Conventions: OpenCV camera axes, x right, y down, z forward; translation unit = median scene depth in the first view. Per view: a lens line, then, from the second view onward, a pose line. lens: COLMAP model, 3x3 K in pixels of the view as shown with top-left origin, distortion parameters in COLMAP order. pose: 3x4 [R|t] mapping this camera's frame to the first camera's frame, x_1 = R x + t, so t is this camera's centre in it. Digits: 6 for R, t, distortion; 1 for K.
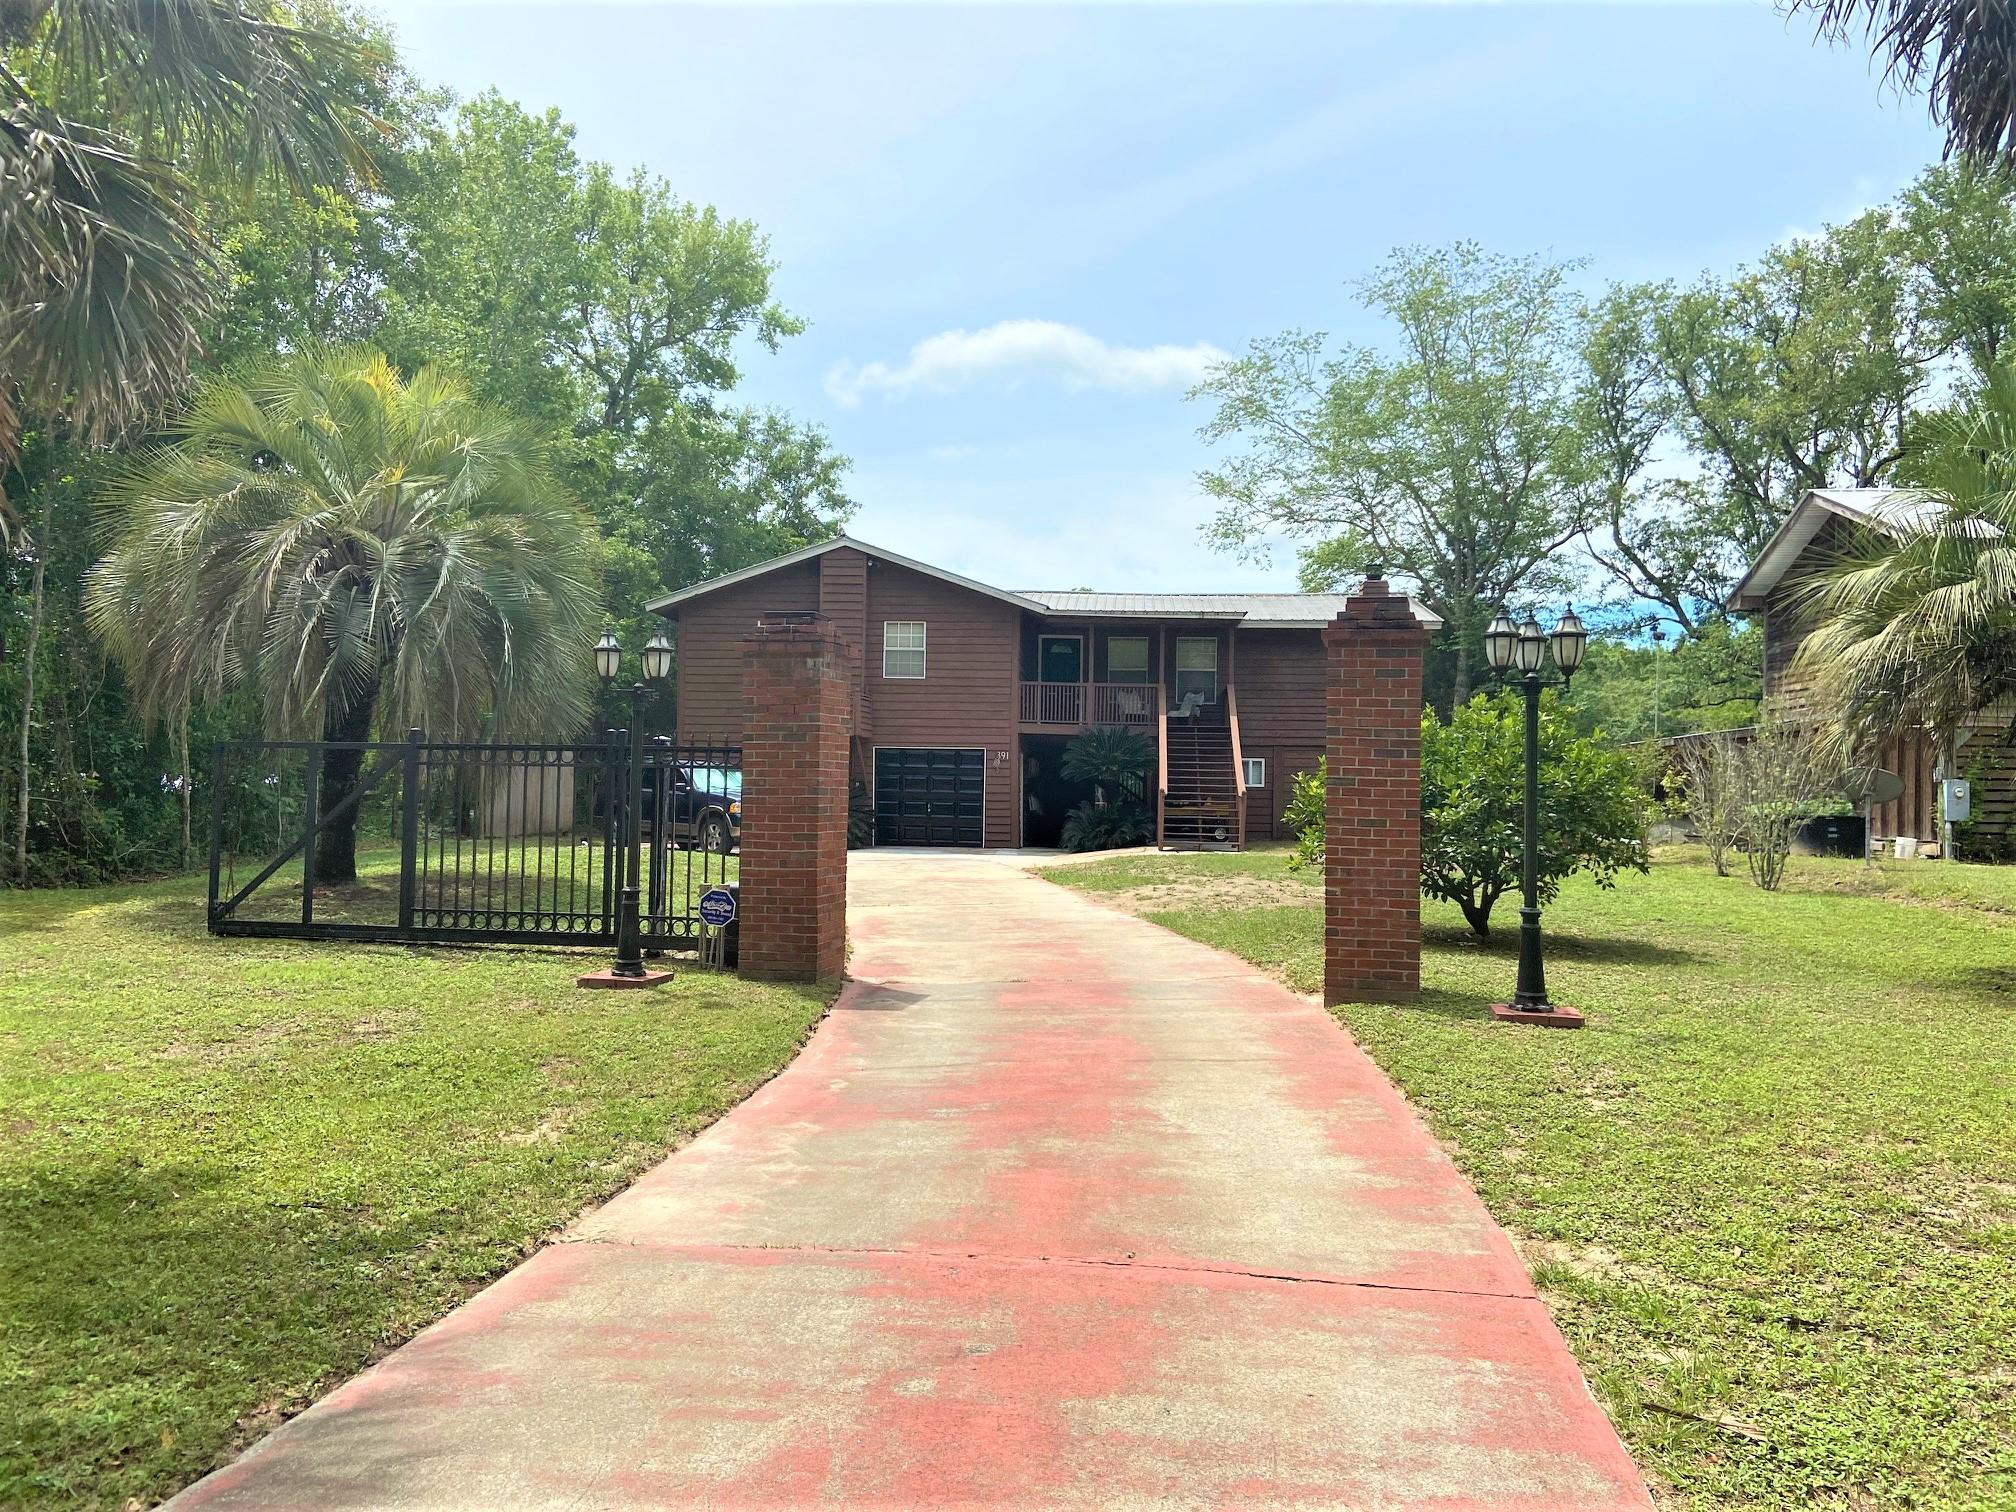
lens RADIAL K [[1512.1, 0, 1003.2], [0, 1512.1, 740.0], [0, 0, 1]] dist [0.113019, -0.142733]
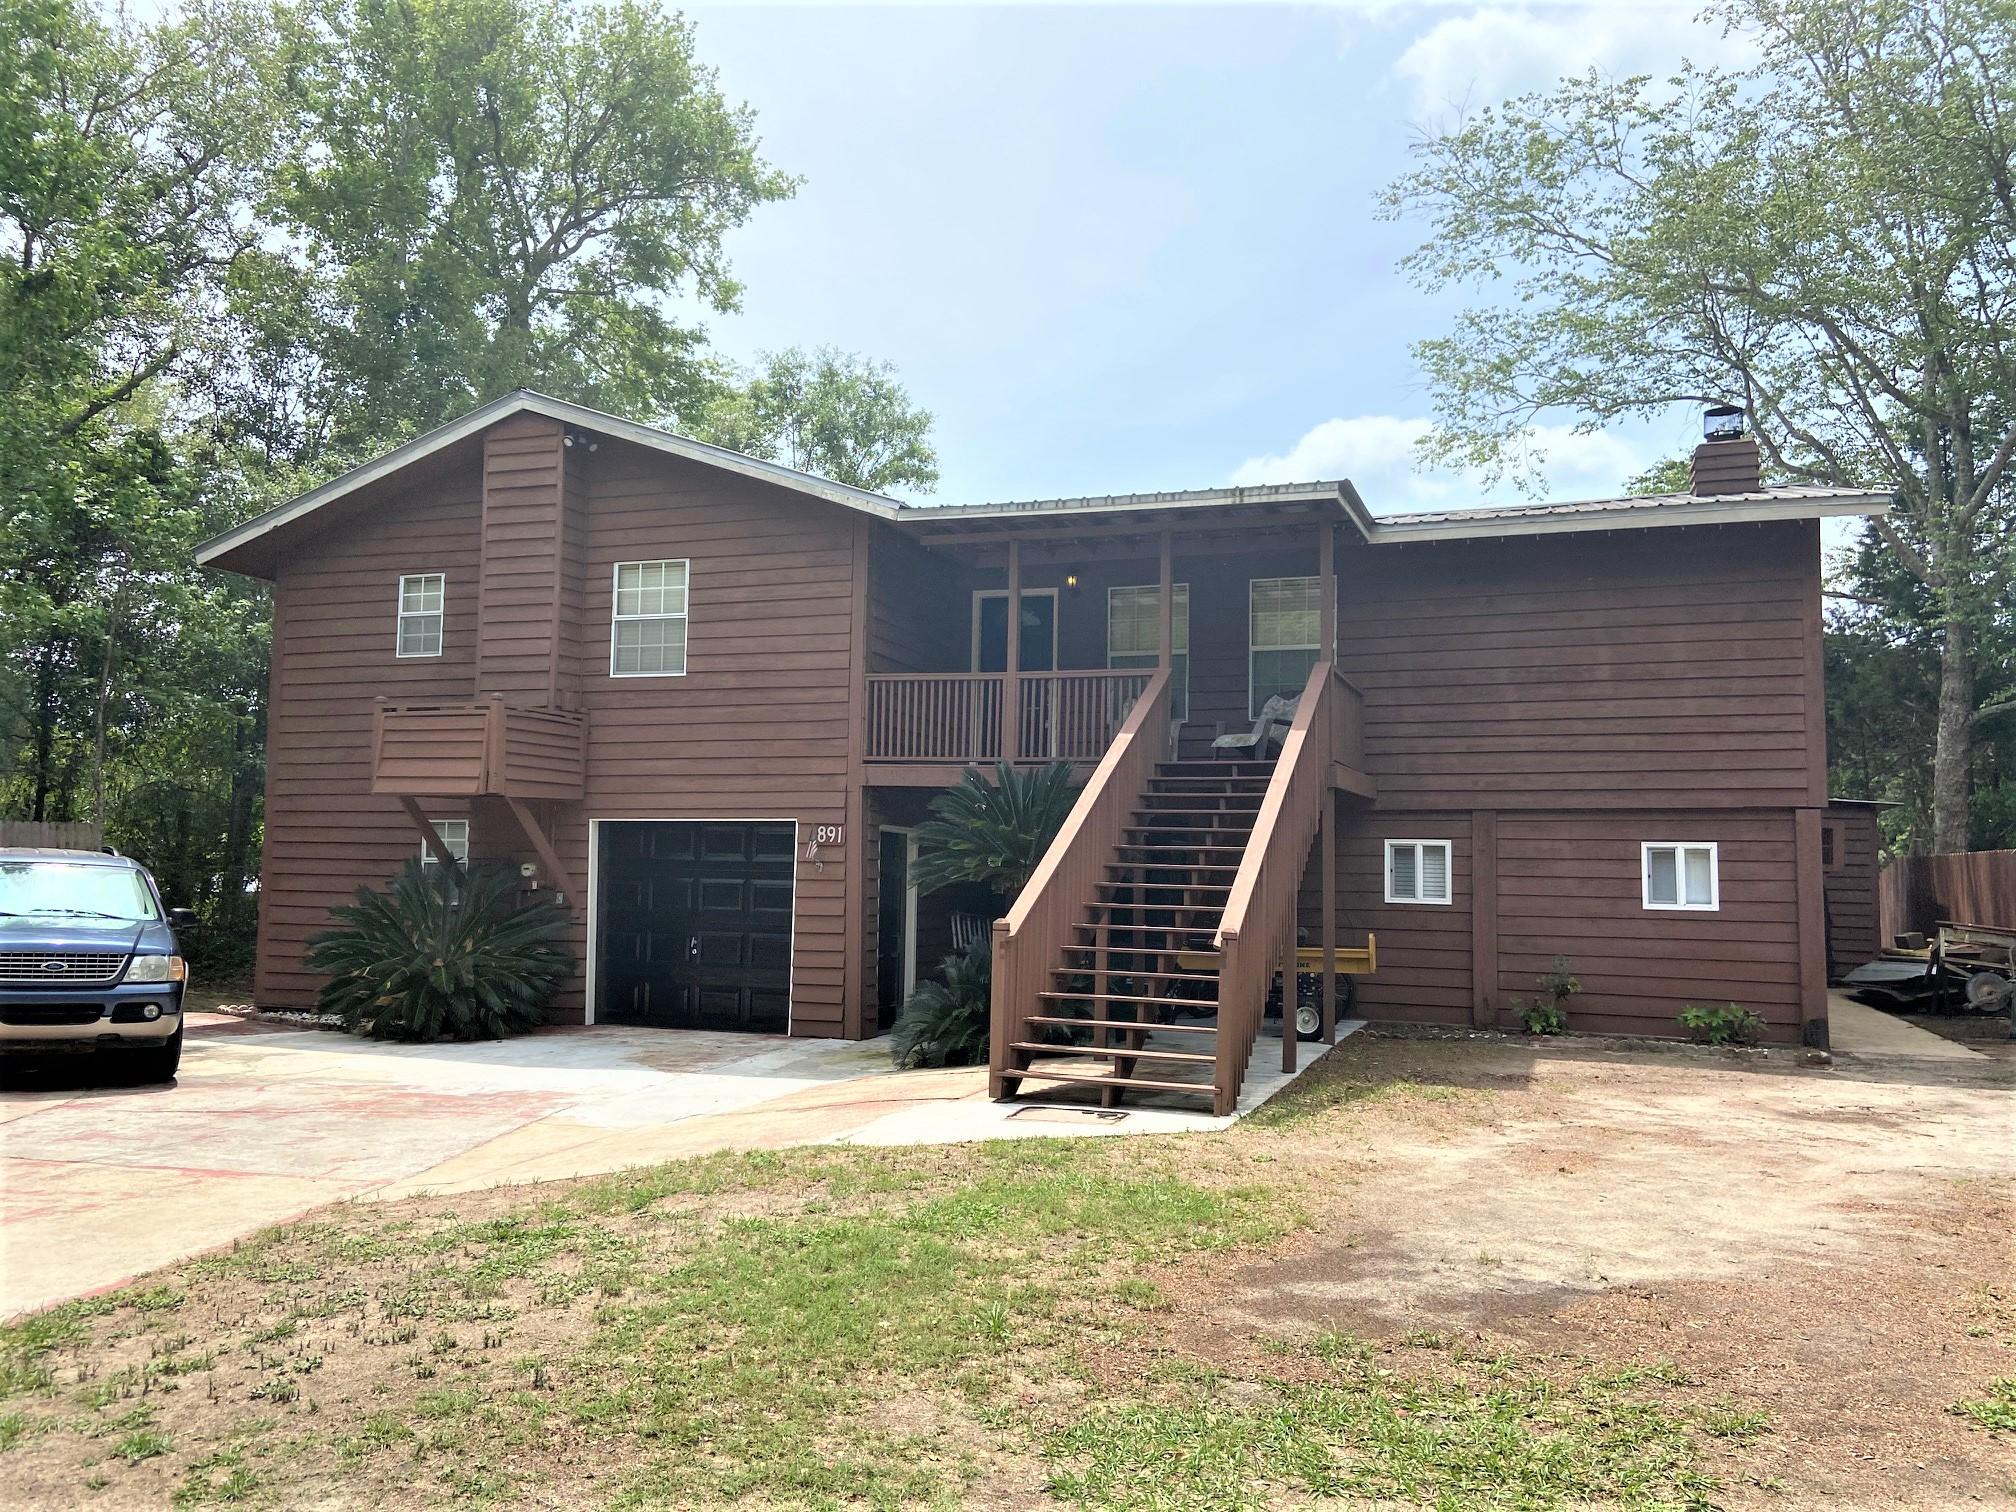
lens RADIAL K [[1512.1, 0, 1003.2], [0, 1512.1, 740.0], [0, 0, 1]] dist [0.113019, -0.142733]
pose [[0.965566, -0.022557, -0.259177, 0.159150], [0.006546, 0.998025, -0.062470, 0.009926], [0.260075, 0.058623, 0.963807, 0.525299]]
